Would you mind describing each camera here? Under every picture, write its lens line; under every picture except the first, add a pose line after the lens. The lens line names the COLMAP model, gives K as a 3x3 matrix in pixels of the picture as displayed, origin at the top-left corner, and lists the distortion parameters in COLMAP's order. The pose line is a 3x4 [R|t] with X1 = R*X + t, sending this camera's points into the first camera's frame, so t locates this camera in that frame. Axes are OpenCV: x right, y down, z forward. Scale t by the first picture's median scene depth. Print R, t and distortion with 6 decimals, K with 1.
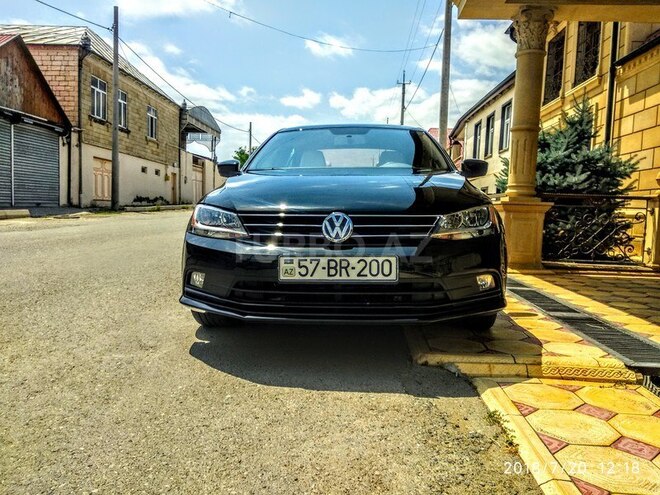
lens RADIAL K [[514.4, 0, 330.0], [0, 514.4, 247.5], [0, 0, 1]] dist [0.071291, -0.093936]
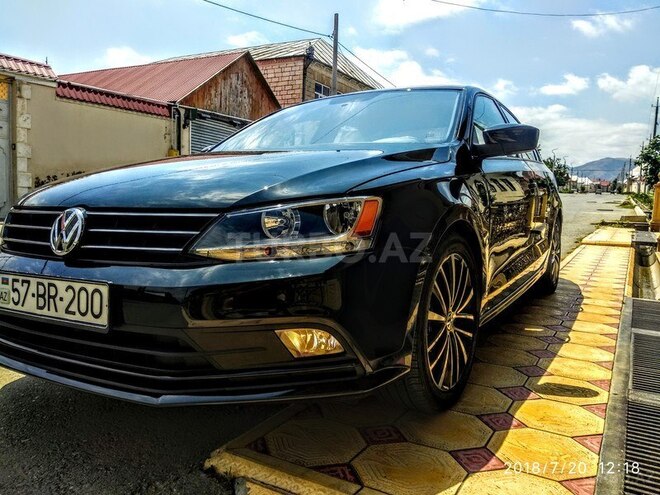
lens RADIAL K [[509.8, 0, 330.0], [0, 509.8, 247.5], [0, 0, 1]] dist [0.064134, -0.087199]
pose [[0.894868, 0.039804, -0.444552, 0.536562], [-0.036580, 0.999205, 0.015833, -0.038018], [0.444829, 0.002093, 0.895613, 0.529363]]
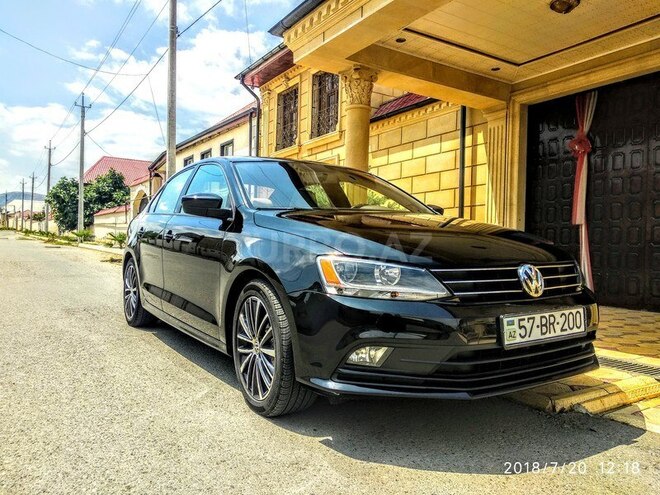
lens RADIAL K [[509.8, 0, 330.0], [0, 509.8, 247.5], [0, 0, 1]] dist [0.064134, -0.087199]
pose [[0.809246, -0.011195, 0.587363, -0.755007], [0.047696, 0.997770, -0.046696, -0.066538], [-0.585530, 0.065803, 0.807976, 0.421895]]
